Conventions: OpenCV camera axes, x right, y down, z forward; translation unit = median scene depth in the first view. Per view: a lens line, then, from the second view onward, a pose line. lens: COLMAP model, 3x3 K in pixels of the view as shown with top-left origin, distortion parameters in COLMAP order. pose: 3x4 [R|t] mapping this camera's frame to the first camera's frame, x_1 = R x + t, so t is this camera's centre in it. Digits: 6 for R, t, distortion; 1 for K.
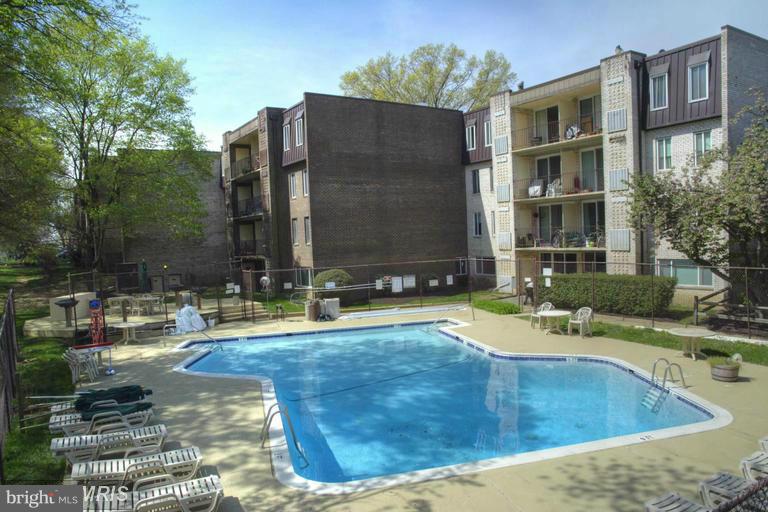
lens RADIAL K [[513.9, 0, 384.8], [0, 513.9, 255.2], [0, 0, 1]] dist [-0.100233, 0.065695]
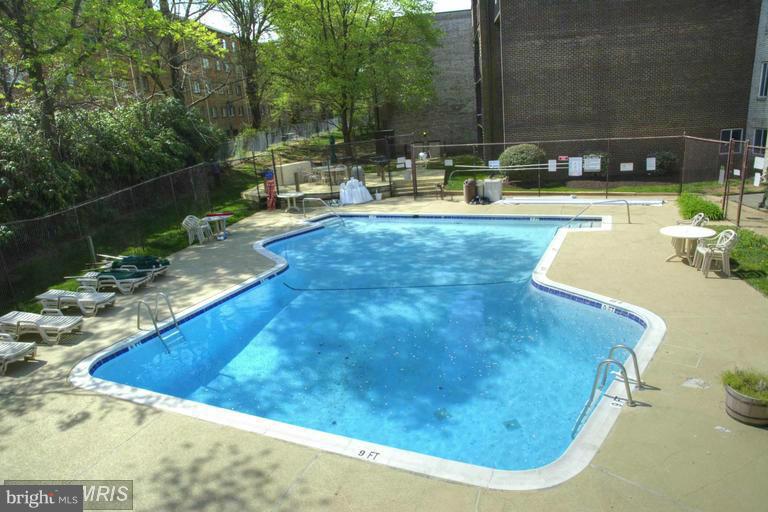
lens RADIAL K [[513.9, 0, 384.8], [0, 513.9, 255.2], [0, 0, 1]] dist [-0.100233, 0.065695]
pose [[0.783127, 0.150220, -0.603445, 0.306004], [0.018812, 0.964218, 0.264443, -0.026443], [0.621577, -0.218444, 0.752279, 0.183036]]
